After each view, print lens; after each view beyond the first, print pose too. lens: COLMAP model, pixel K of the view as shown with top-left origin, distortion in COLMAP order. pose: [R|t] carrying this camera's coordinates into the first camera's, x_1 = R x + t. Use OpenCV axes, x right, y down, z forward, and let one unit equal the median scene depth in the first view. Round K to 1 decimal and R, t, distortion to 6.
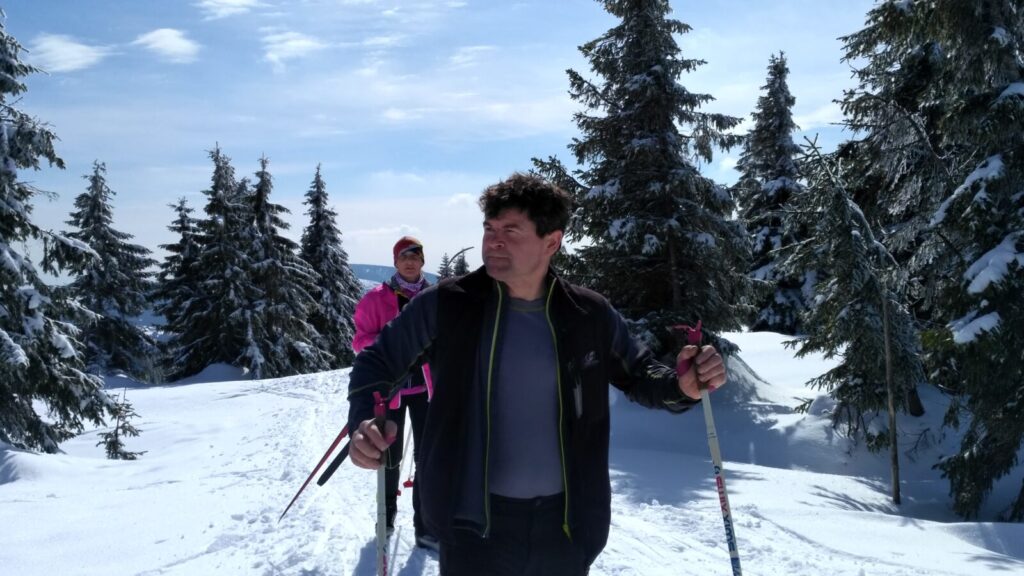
lens RADIAL K [[951.8, 0, 512.0], [0, 951.8, 288.0], [0, 0, 1]] dist [0.145478, -0.292651]
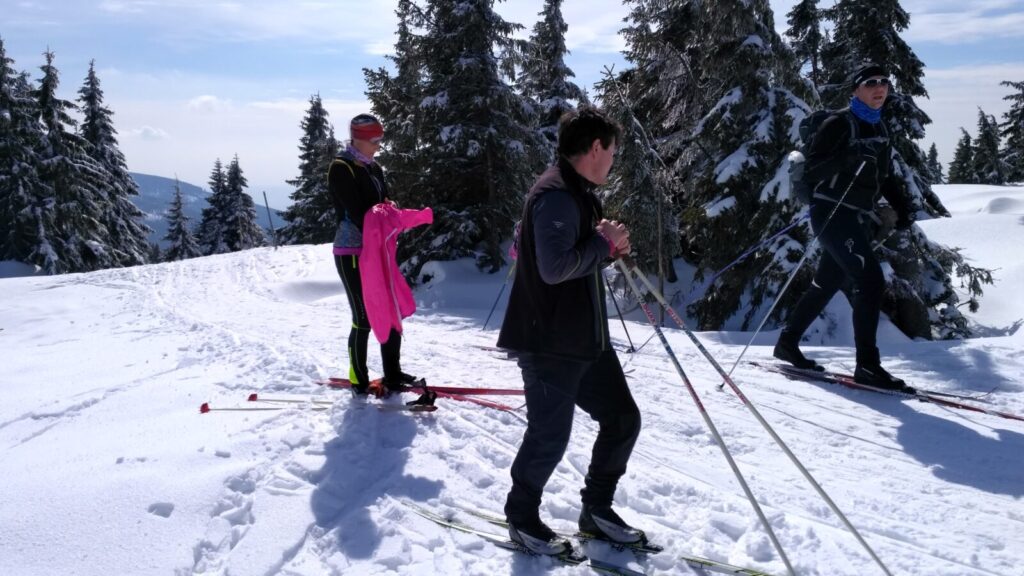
lens RADIAL K [[951.8, 0, 512.0], [0, 951.8, 288.0], [0, 0, 1]] dist [0.145478, -0.292651]
pose [[0.968365, -0.006879, 0.249444, -0.105183], [-0.015334, 0.996090, 0.086999, 0.023454], [-0.249068, -0.088072, 0.964473, -0.183808]]
